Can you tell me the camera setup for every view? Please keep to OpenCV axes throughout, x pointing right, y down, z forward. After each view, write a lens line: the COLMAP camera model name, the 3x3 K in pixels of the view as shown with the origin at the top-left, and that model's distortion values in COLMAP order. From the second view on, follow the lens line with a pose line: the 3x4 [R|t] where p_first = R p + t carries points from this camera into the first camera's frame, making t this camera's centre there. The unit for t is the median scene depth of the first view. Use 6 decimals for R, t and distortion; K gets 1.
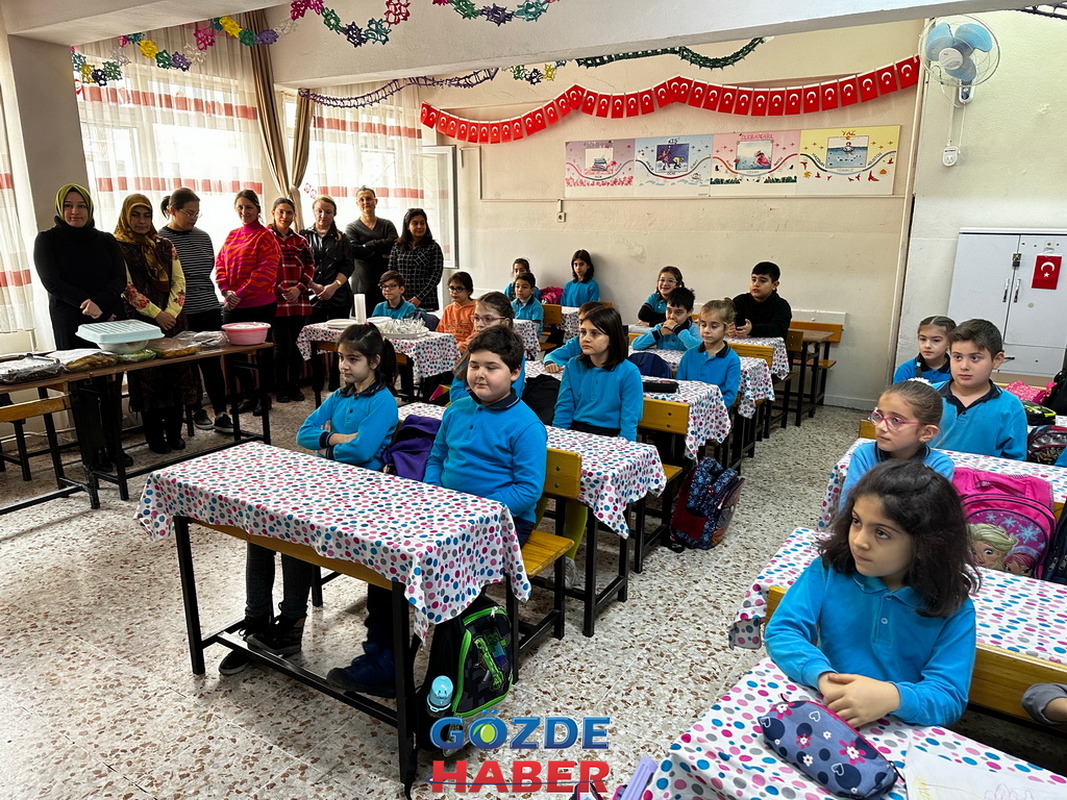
lens RADIAL K [[754.1, 0, 533.4], [0, 754.1, 397.1], [0, 0, 1]] dist [0.057875, -0.067569]
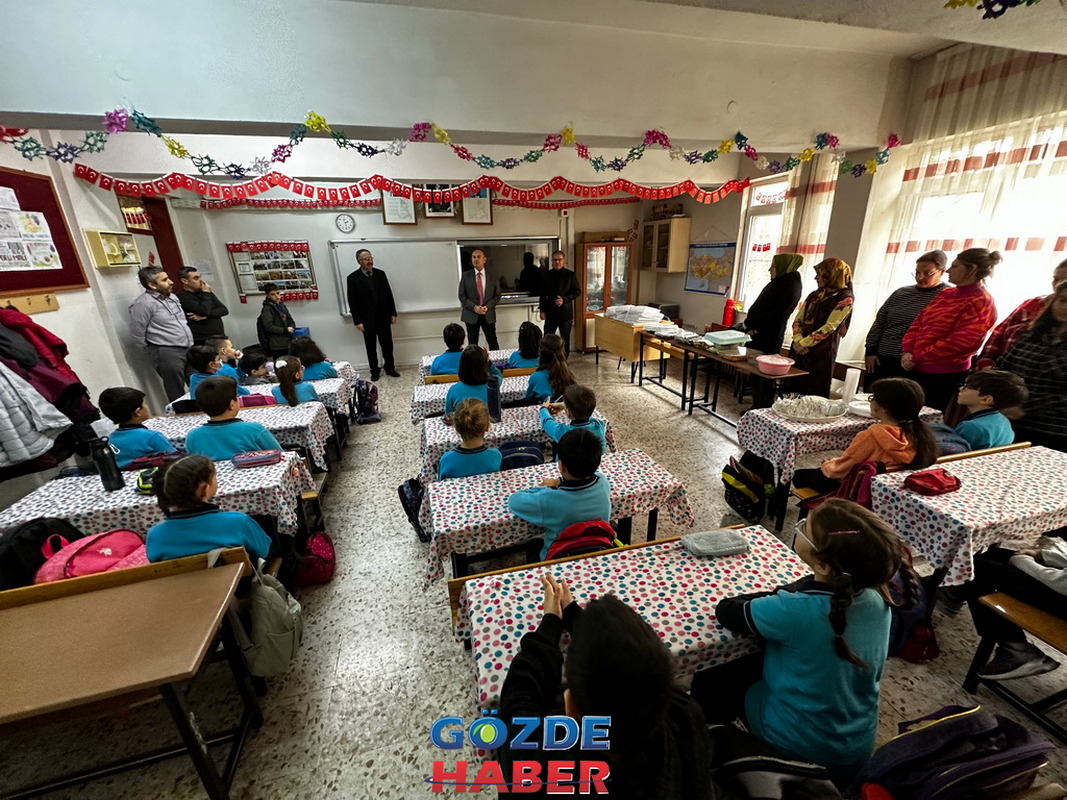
lens RADIAL K [[428.7, 0, 534.1], [0, 428.7, 399.3], [0, 0, 1]] dist [0.001324, -0.000324]
pose [[-0.663622, 0.256777, -0.702618, 0.415613], [-0.159005, 0.869363, 0.467894, -0.287790], [0.730974, 0.422224, -0.536100, 1.015673]]
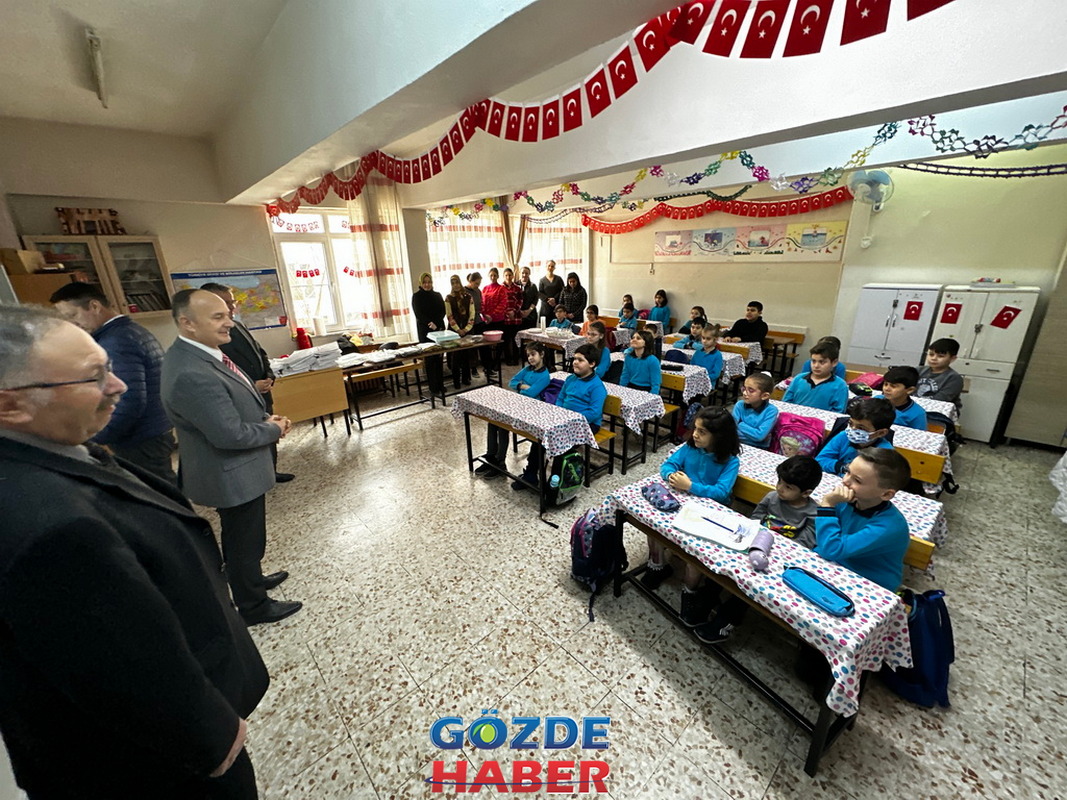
lens RADIAL K [[428.7, 0, 534.1], [0, 428.7, 399.3], [0, 0, 1]] dist [0.001324, -0.000324]
pose [[0.961941, 0.056914, -0.267265, 0.080977], [-0.033106, 0.995138, 0.092760, -0.017084], [0.271245, -0.080381, 0.959148, -0.180888]]
